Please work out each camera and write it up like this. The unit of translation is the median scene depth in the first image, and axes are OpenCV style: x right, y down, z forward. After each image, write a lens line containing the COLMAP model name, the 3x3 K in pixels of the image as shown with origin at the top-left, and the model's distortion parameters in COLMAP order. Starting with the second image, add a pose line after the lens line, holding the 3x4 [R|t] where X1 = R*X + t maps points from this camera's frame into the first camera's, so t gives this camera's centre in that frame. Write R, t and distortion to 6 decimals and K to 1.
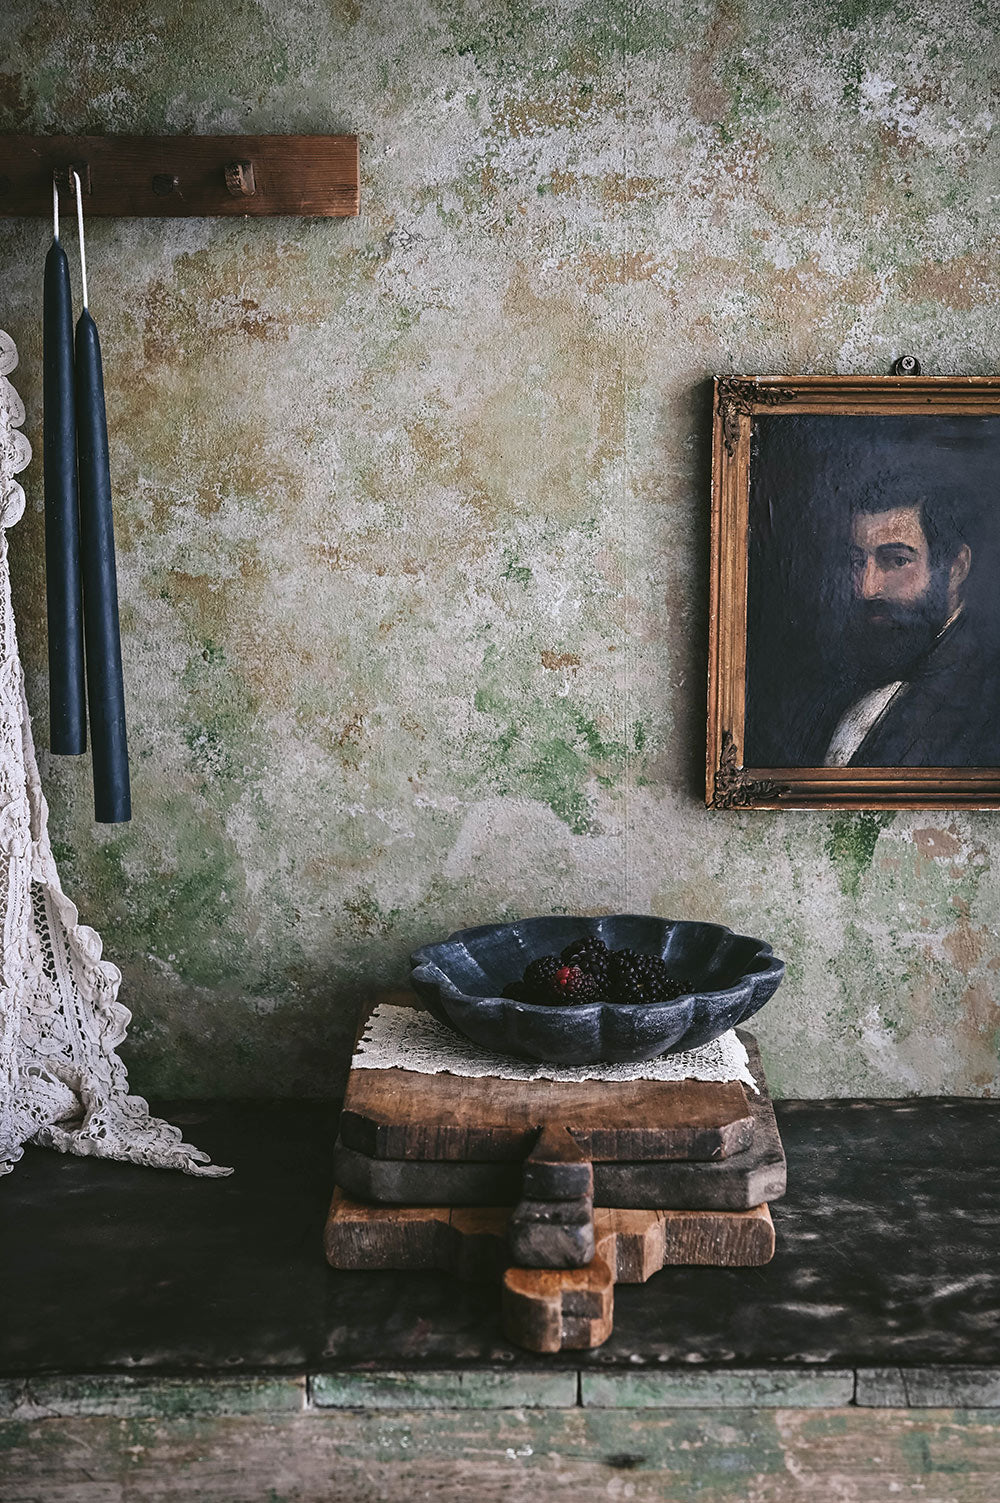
lens RADIAL K [[2609.4, 0, 493.7], [0, 2609.4, 752.7], [0, 0, 1]] dist [0.059181, 0.000000]
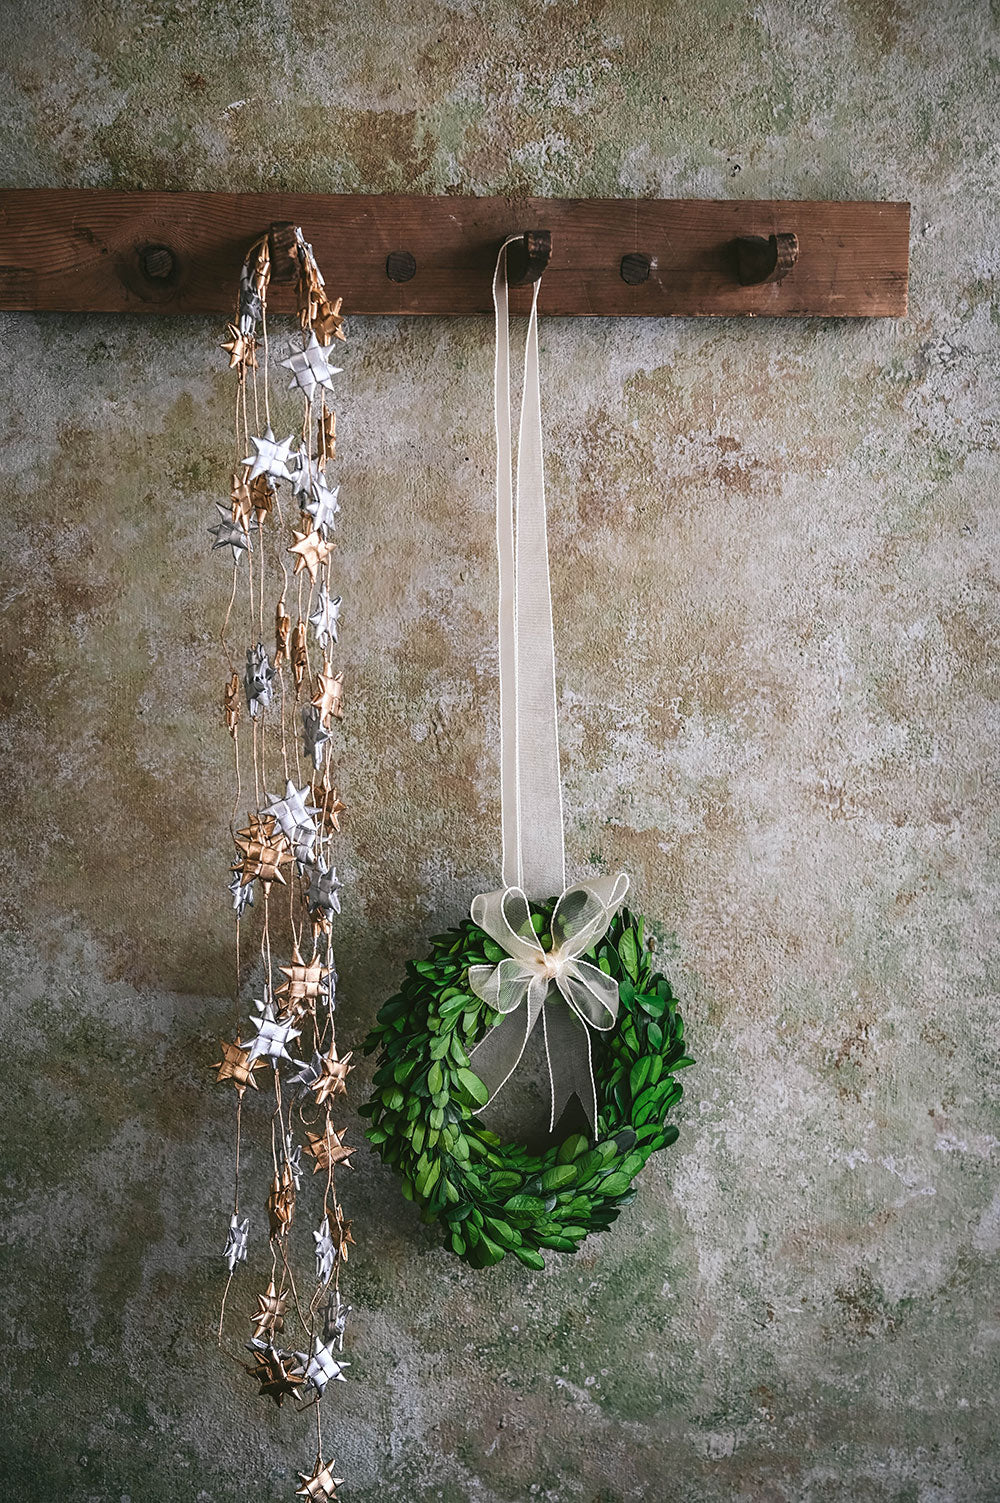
lens RADIAL K [[2609.4, 0, 509.9], [0, 2609.4, 748.6], [0, 0, 1]] dist [0.059181, 0.000000]
pose [[0.987841, -0.011153, 0.155067, -0.256048], [0.021030, 0.997842, -0.062196, -0.046922], [-0.154039, 0.064700, 0.985944, 0.319127]]
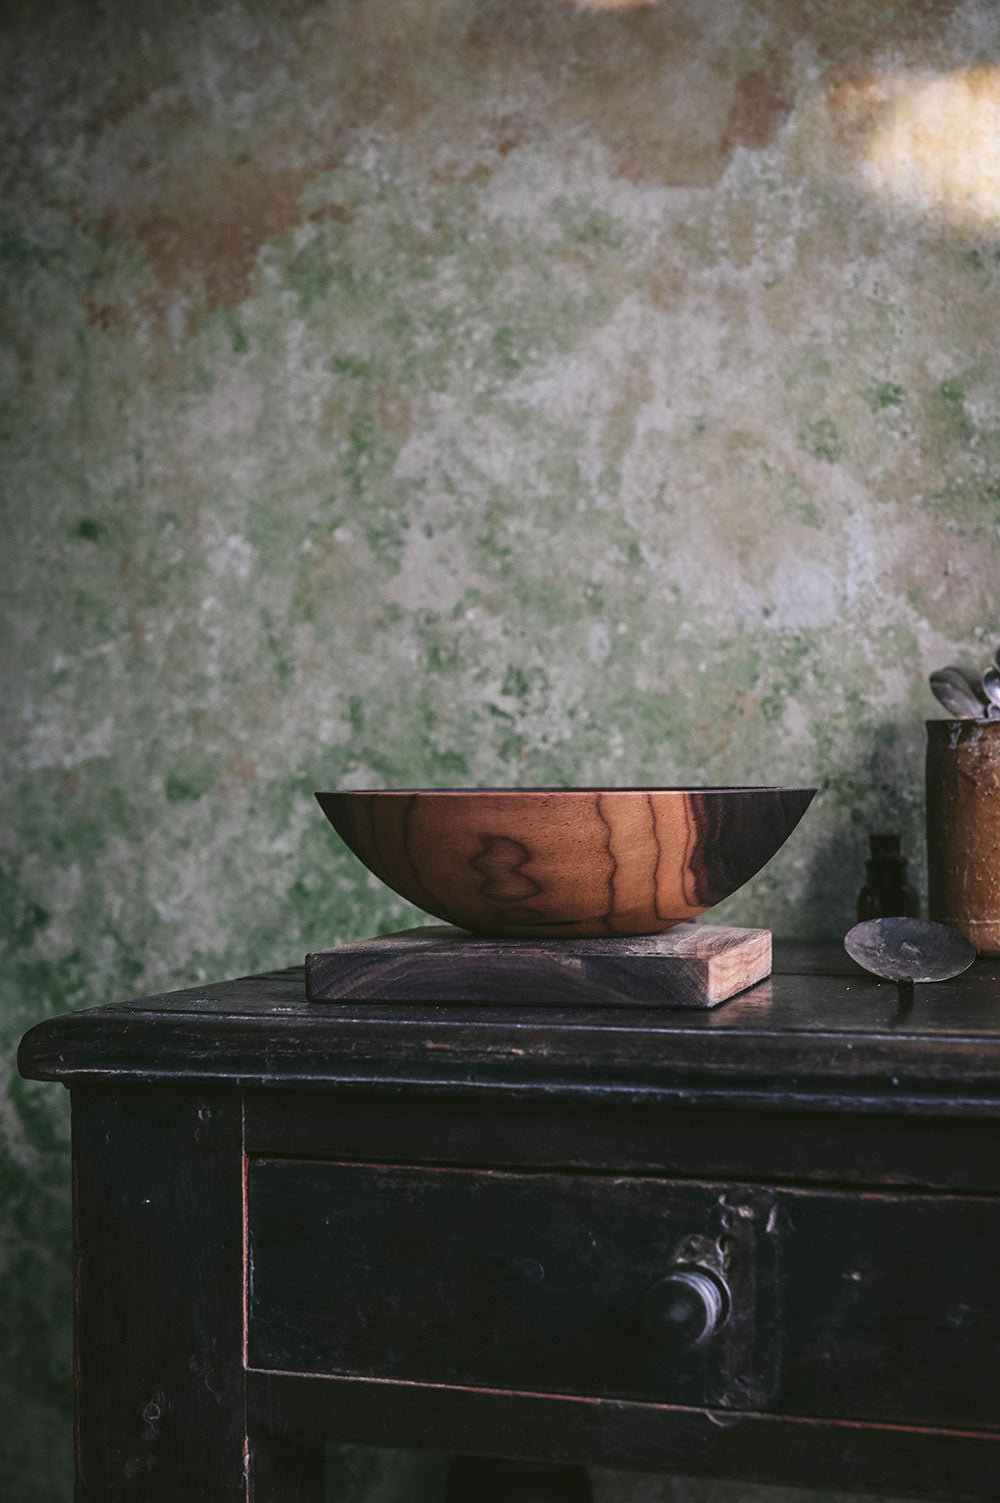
lens RADIAL K [[2609.4, 0, 490.4], [0, 2609.4, 750.9], [0, 0, 1]] dist [0.059181, 0.000000]
pose [[0.947684, -0.000890, -0.319210, -0.031473], [-0.055455, 0.984331, -0.167383, 0.281296], [0.314357, 0.176328, 0.932785, 0.272143]]
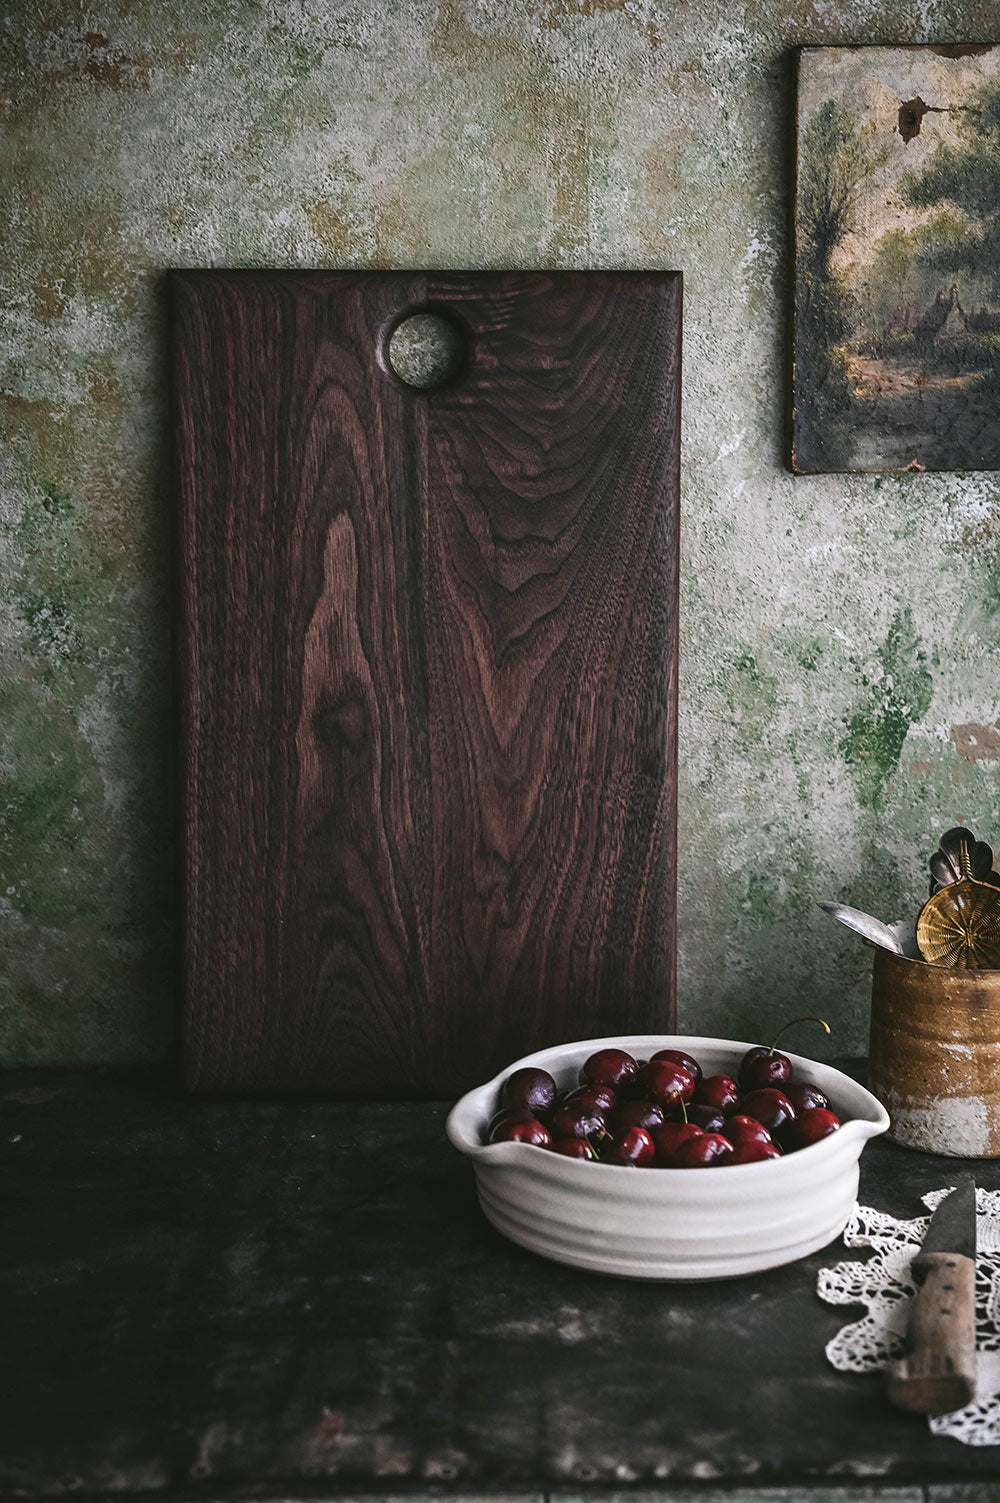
lens RADIAL K [[2609.4, 0, 493.4], [0, 2609.4, 751.7], [0, 0, 1]] dist [0.059181, 0.000000]
pose [[0.999454, -0.004011, 0.032784, -0.003898], [0.002177, 0.998441, 0.055782, -0.007020], [-0.032957, -0.055680, 0.997905, 0.218809]]
